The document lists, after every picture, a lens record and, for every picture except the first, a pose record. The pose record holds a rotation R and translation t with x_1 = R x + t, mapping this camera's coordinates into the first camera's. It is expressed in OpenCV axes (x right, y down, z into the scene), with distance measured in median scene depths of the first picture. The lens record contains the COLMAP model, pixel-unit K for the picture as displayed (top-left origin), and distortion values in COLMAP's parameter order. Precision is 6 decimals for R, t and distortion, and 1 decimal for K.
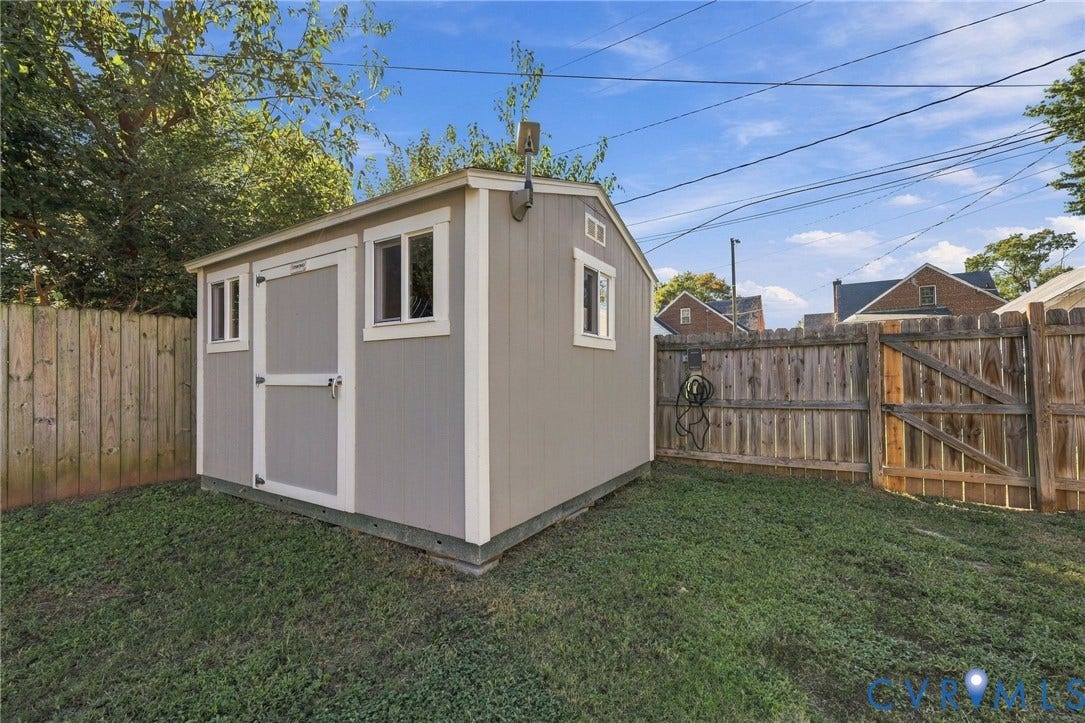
lens RADIAL K [[451.2, 0, 539.4], [0, 451.2, 369.3], [0, 0, 1]] dist [-0.000606, 0.000028]
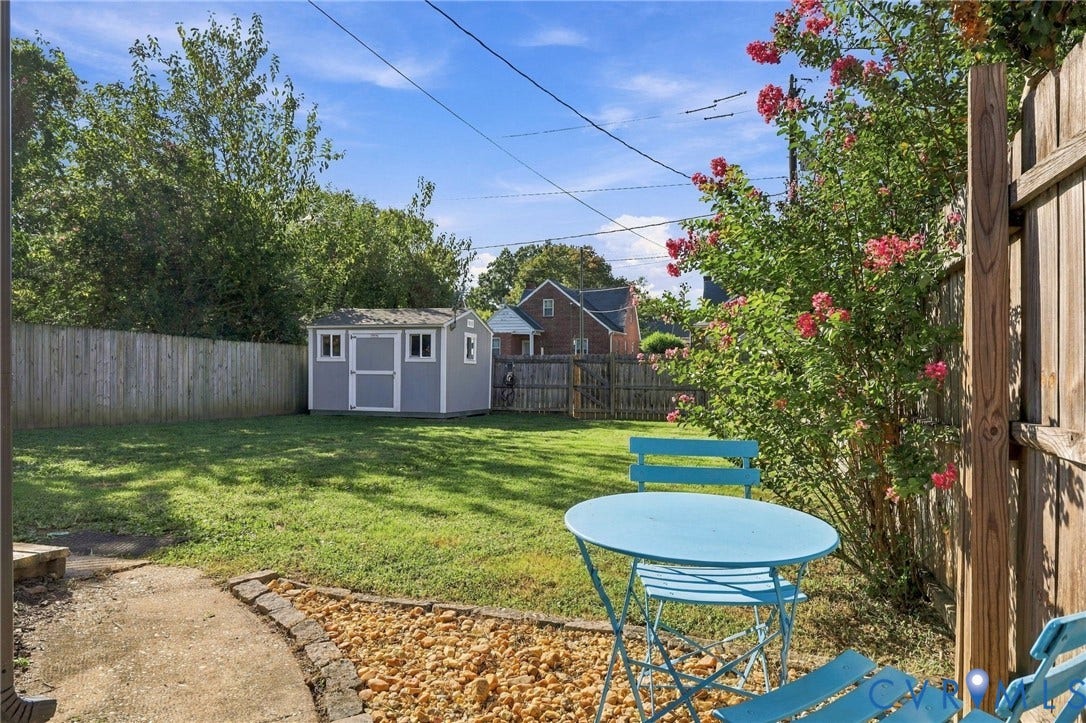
lens RADIAL K [[740.9, 0, 543.0], [0, 740.9, 361.5], [0, 0, 1]] dist [0.003009, 0.000588]
pose [[0.962874, 0.022205, 0.269037, -0.646903], [-0.021593, 0.999753, -0.005233, -0.041060], [-0.269087, -0.000770, 0.963116, -3.415609]]
